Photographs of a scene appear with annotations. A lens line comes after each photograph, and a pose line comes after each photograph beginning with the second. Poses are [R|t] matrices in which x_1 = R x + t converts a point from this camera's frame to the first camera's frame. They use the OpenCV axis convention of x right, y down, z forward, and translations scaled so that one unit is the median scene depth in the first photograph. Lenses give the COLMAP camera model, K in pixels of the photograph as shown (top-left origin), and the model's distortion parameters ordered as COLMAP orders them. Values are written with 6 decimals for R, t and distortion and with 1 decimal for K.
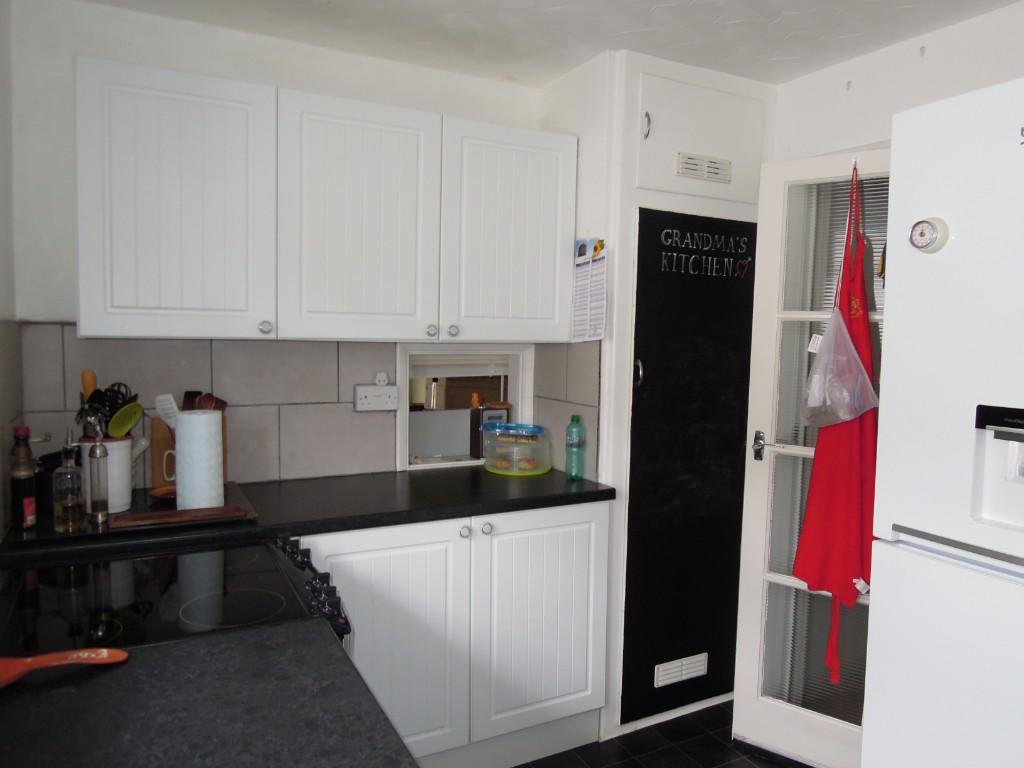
lens RADIAL K [[734.5, 0, 520.5], [0, 734.5, 388.4], [0, 0, 1]] dist [-0.015599, -0.003421]
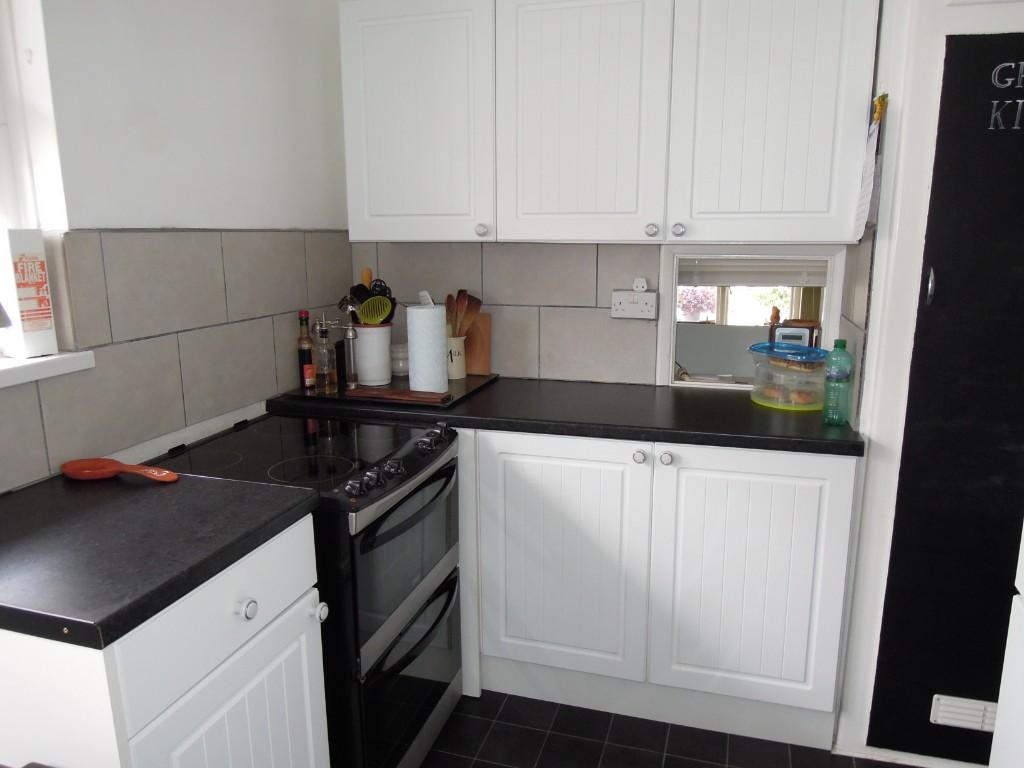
lens RADIAL K [[734.5, 0, 520.5], [0, 734.5, 388.4], [0, 0, 1]] dist [-0.015599, -0.003421]
pose [[0.708124, 0.126351, -0.694691, 0.380144], [-0.041319, 0.989588, 0.137869, -0.004872], [0.704878, -0.068924, 0.705972, 0.234901]]
